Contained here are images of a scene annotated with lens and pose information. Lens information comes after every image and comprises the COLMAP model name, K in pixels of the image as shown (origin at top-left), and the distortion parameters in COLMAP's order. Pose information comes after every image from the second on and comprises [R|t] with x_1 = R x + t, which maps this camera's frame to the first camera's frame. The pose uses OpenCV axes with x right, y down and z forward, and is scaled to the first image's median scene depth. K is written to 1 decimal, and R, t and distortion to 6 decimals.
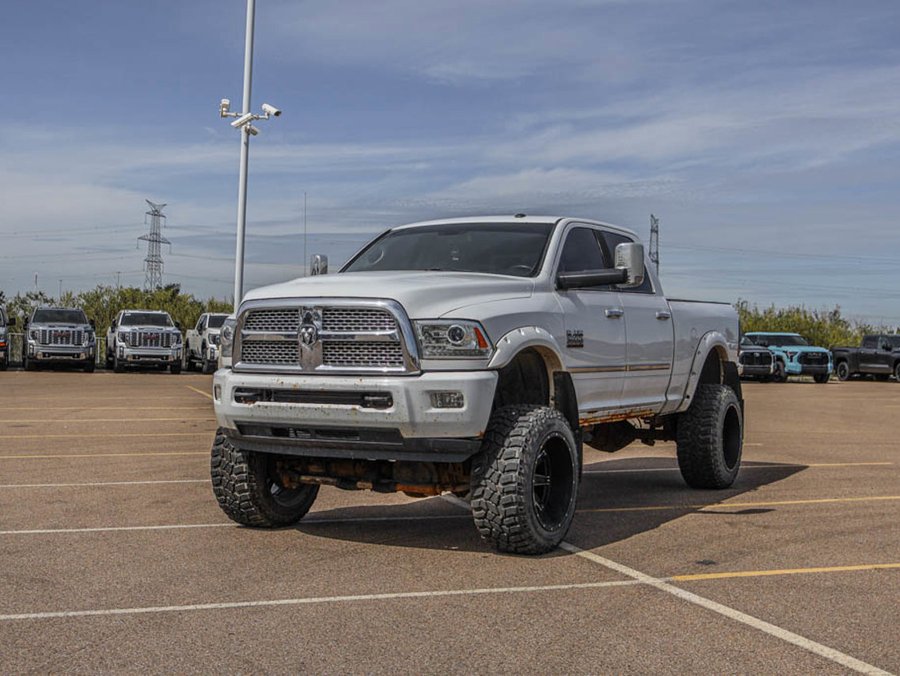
lens RADIAL K [[1303.1, 0, 486.1], [0, 1303.1, 337.7], [0, 0, 1]] dist [0.016166, 0.005741]
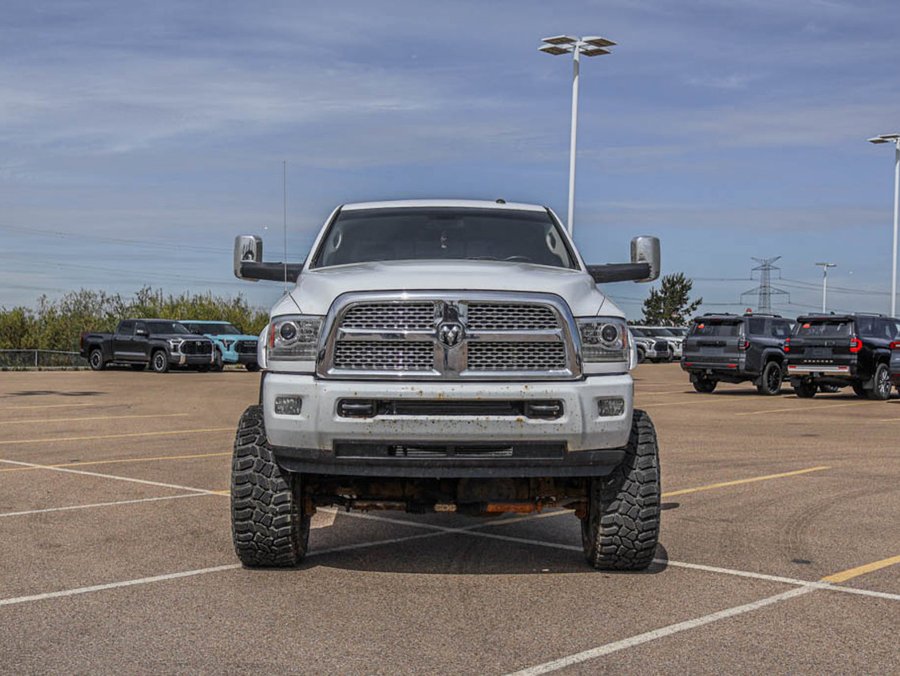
lens RADIAL K [[1303.1, 0, 486.1], [0, 1303.1, 337.7], [0, 0, 1]] dist [0.016166, 0.005741]
pose [[0.866603, -0.003457, 0.498986, -0.535005], [-0.001729, 0.999949, 0.009931, -0.008446], [-0.498995, -0.009469, 0.866553, 0.256154]]
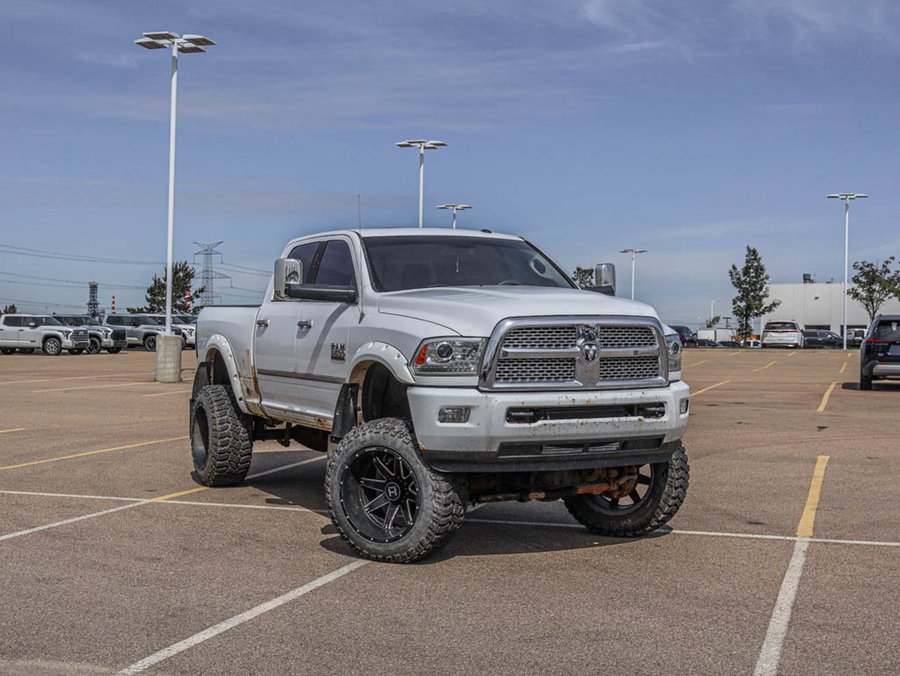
lens RADIAL K [[1284.0, 0, 526.0], [0, 1284.0, 276.2], [0, 0, 1]] dist [0.031905, -0.005656]
pose [[0.566318, 0.020295, 0.823937, -1.003905], [0.001669, 0.999666, -0.025771, -0.036080], [-0.824185, 0.015969, 0.566095, 0.460082]]
